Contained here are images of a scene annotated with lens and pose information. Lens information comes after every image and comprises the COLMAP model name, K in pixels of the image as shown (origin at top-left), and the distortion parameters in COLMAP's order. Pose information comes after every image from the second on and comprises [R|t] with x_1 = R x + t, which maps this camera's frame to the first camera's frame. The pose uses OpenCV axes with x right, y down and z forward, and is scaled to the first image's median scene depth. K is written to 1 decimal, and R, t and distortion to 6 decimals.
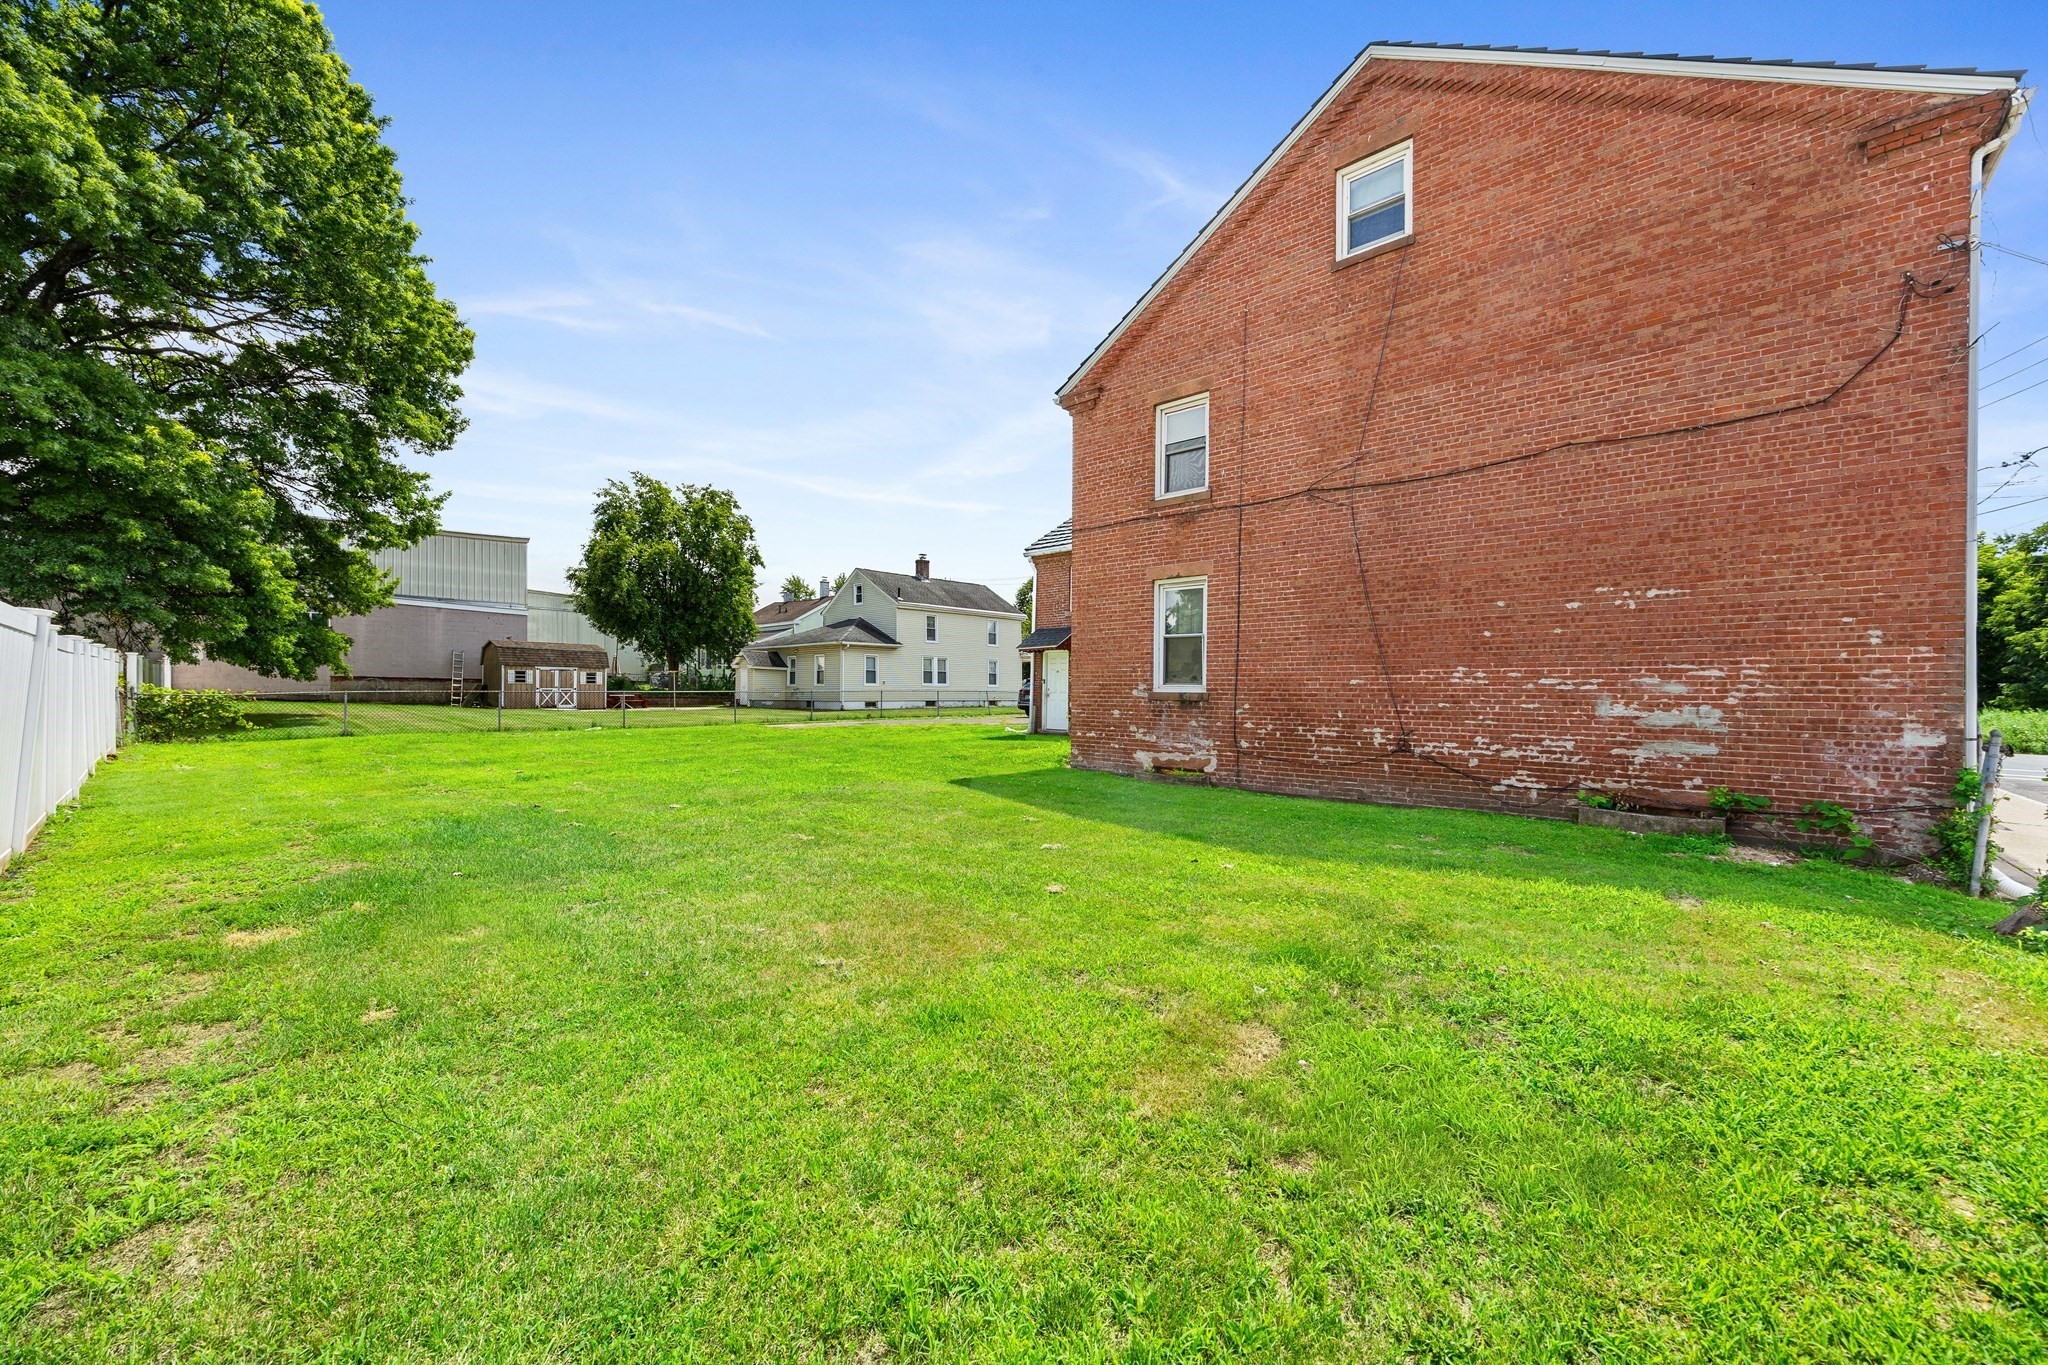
lens RADIAL K [[832.3, 0, 1023.5], [0, 832.3, 686.3], [0, 0, 1]] dist [-0.003272, -0.000705]
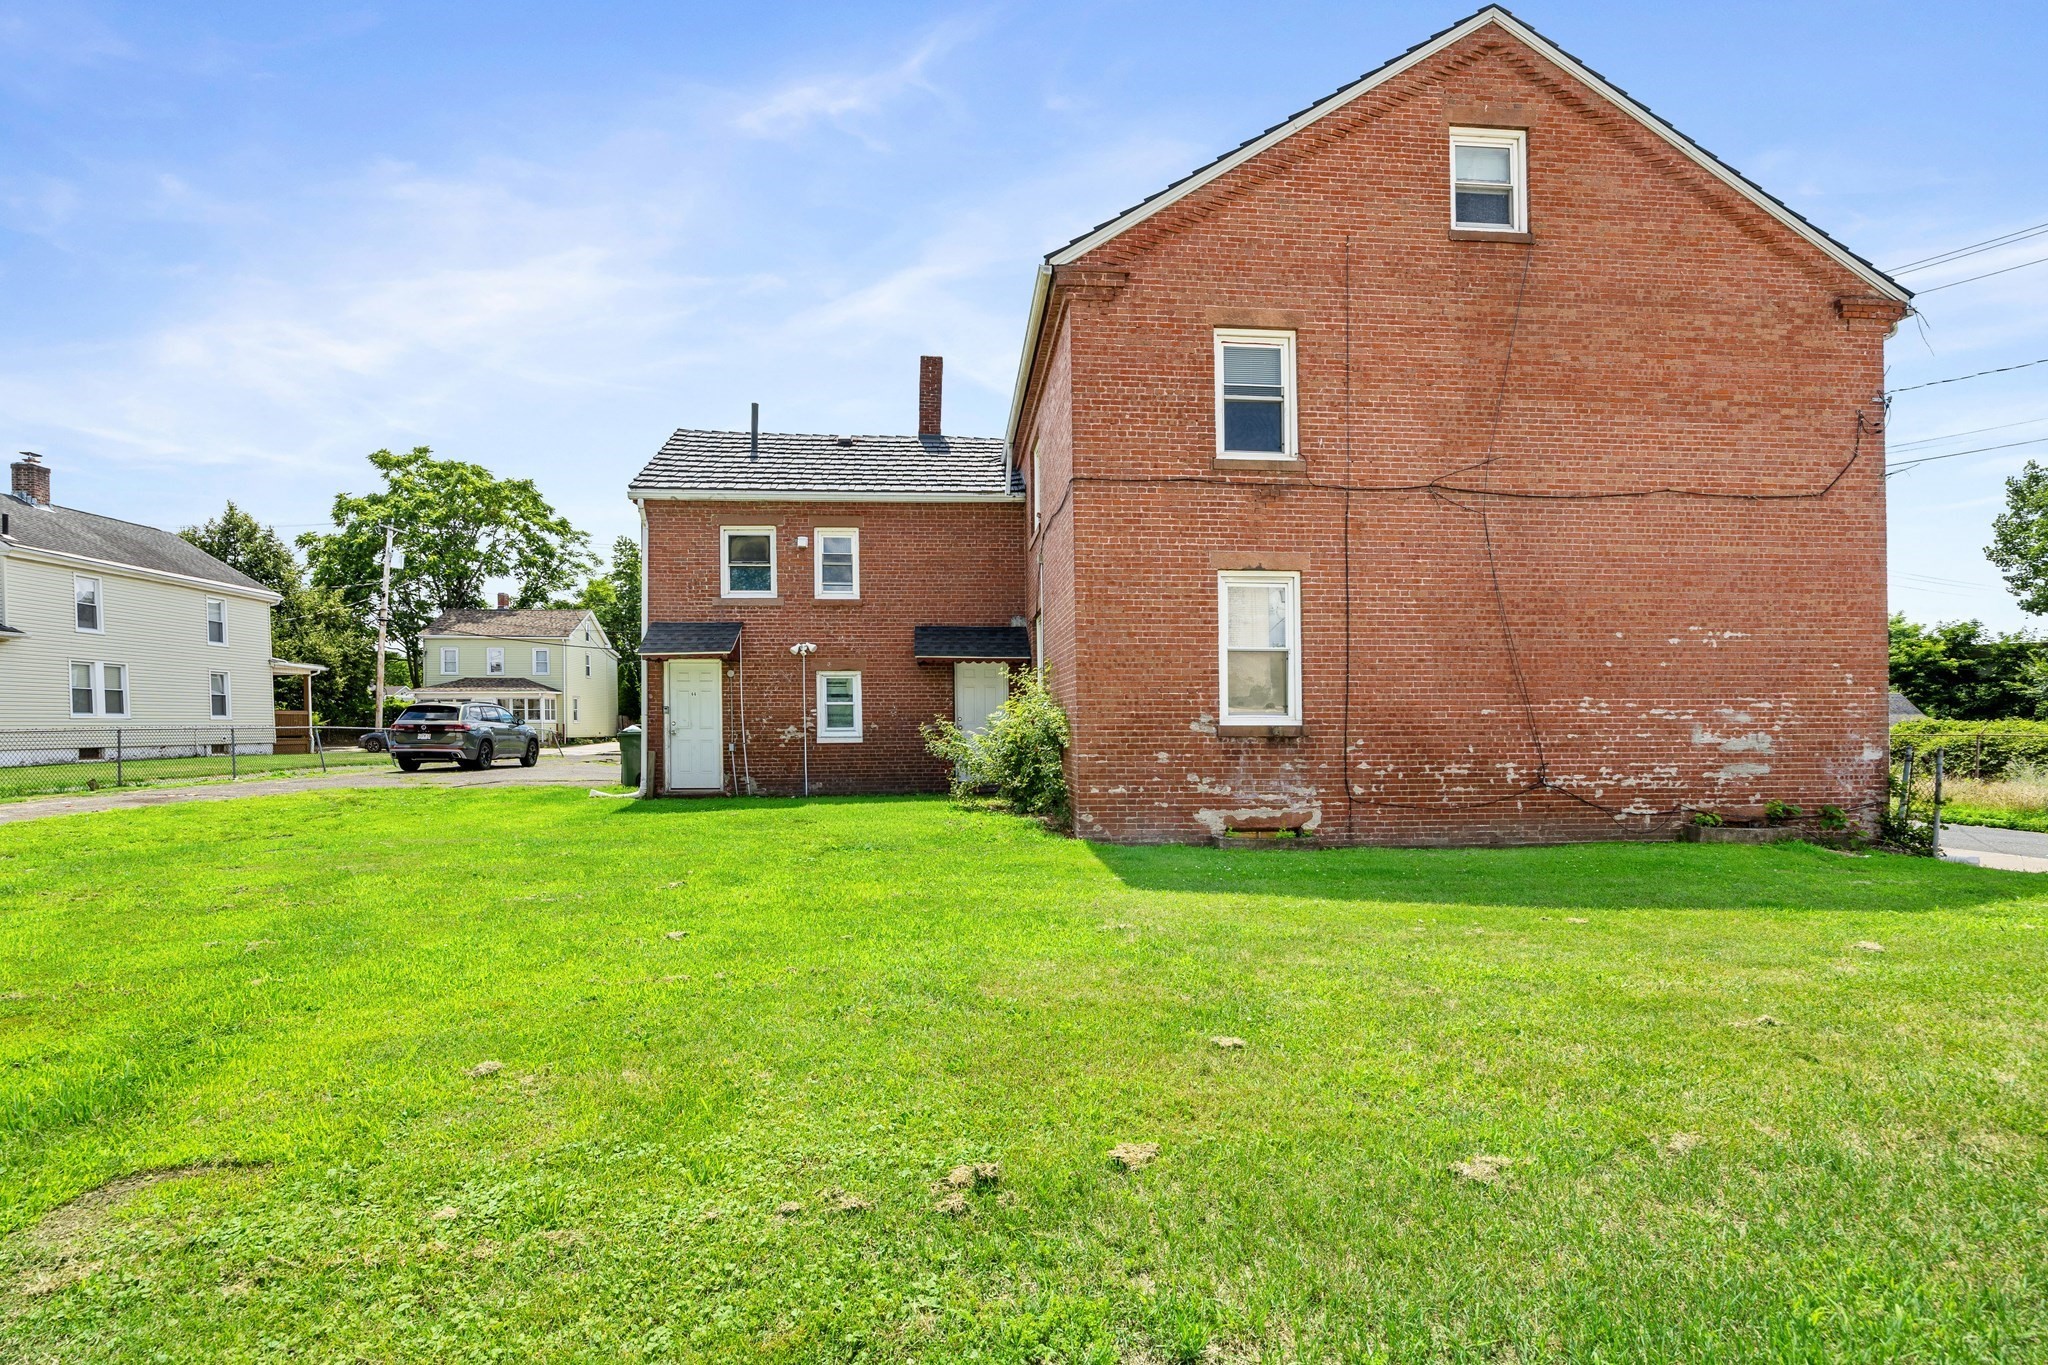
lens RADIAL K [[986.5, 0, 1023.3], [0, 986.5, 722.7], [0, 0, 1]] dist [-0.014621, 0.000712]
pose [[0.648524, -0.007551, 0.761157, -0.760888], [0.002577, 0.999967, 0.007724, -0.003312], [-0.761190, -0.003048, 0.648522, 0.731913]]
